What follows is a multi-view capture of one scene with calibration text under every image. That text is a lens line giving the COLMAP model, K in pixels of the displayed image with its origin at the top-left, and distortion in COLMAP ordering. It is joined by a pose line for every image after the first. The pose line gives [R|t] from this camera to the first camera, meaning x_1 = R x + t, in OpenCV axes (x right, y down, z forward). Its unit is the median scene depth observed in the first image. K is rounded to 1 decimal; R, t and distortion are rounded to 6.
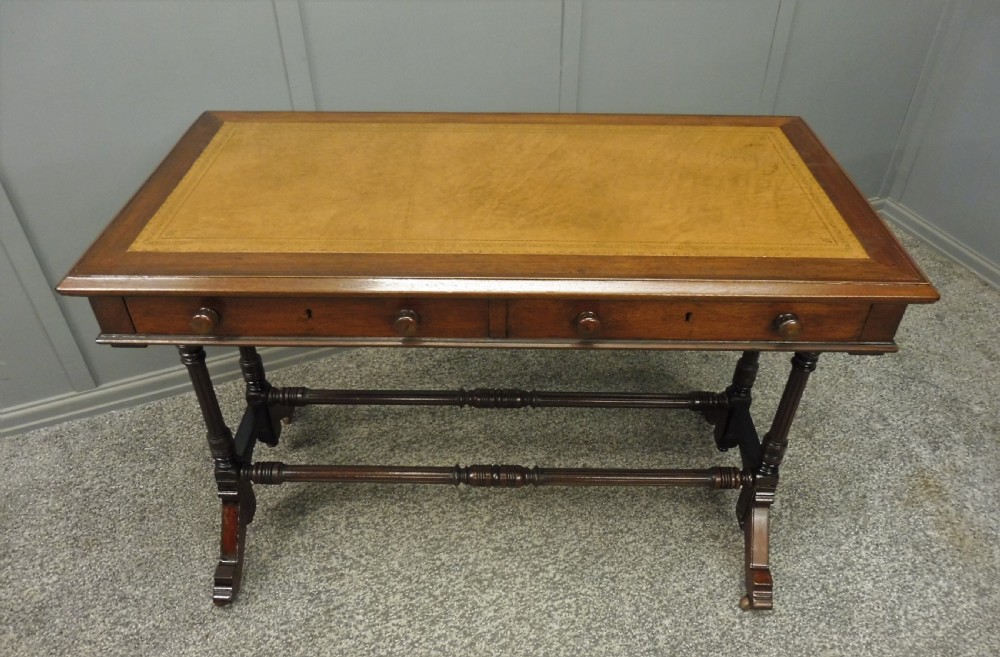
lens RADIAL K [[725.8, 0, 514.8], [0, 725.8, 282.1], [0, 0, 1]] dist [-0.055922, 0.012346]
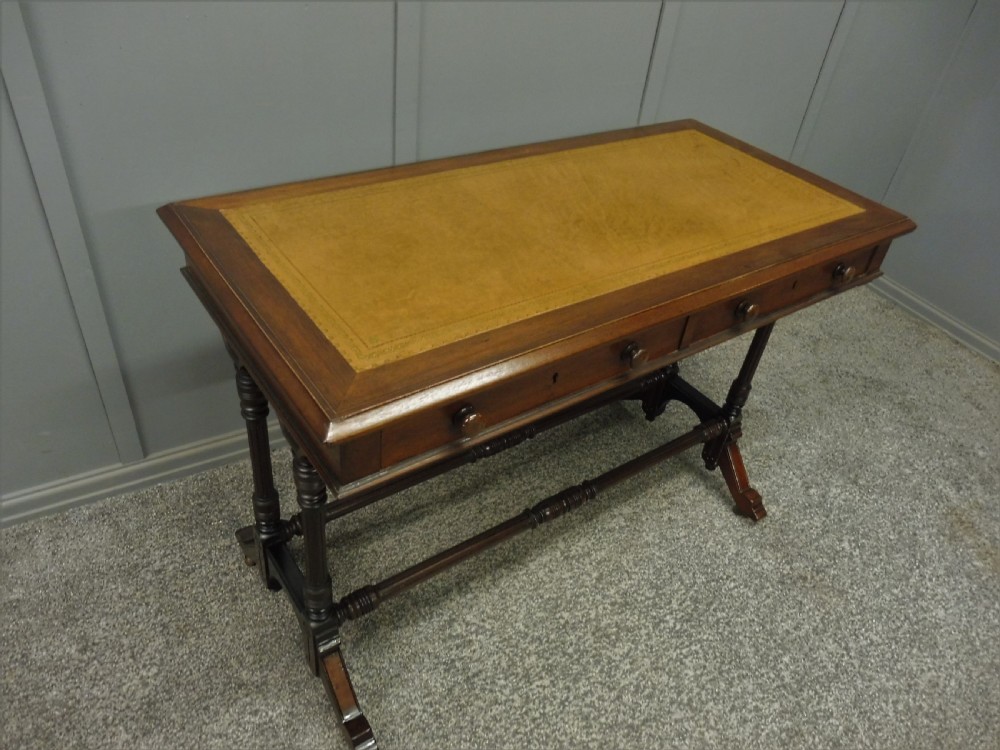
lens RADIAL K [[724.2, 0, 504.8], [0, 724.2, 374.0], [0, 0, 1]] dist [-0.074083, 0.035958]
pose [[0.984429, -0.009632, 0.175519, -0.364297], [0.001908, 0.999024, 0.044122, 0.003686], [-0.175773, -0.043100, 0.983487, 0.051934]]
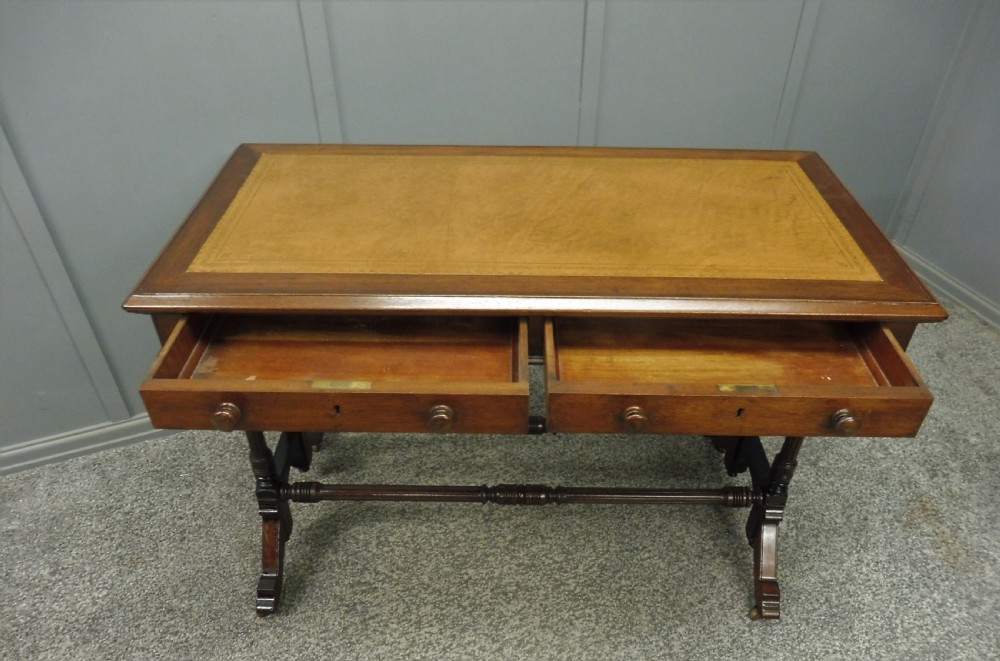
lens RADIAL K [[725.8, 0, 513.9], [0, 725.8, 379.7], [0, 0, 1]] dist [-0.055922, 0.012346]
pose [[0.999990, 0.001021, 0.004419, -0.040954], [-0.001298, 0.998012, 0.063005, 0.032141], [-0.004346, -0.063010, 0.998003, -0.048529]]
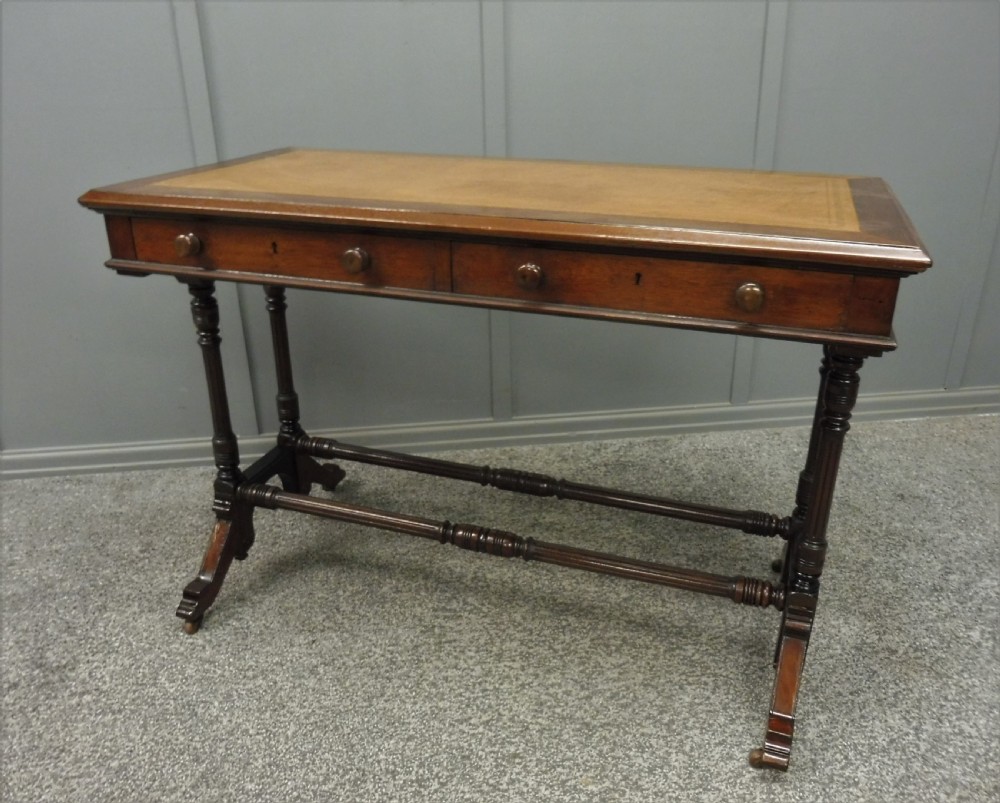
lens RADIAL K [[816.2, 0, 528.9], [0, 816.2, 373.7], [0, 0, 1]] dist [-0.070616, 0.019942]
pose [[0.968916, 0.085838, -0.232023, 0.061088], [-0.138657, 0.965145, -0.221965, 0.327993], [0.204883, 0.247237, 0.947046, -0.048677]]
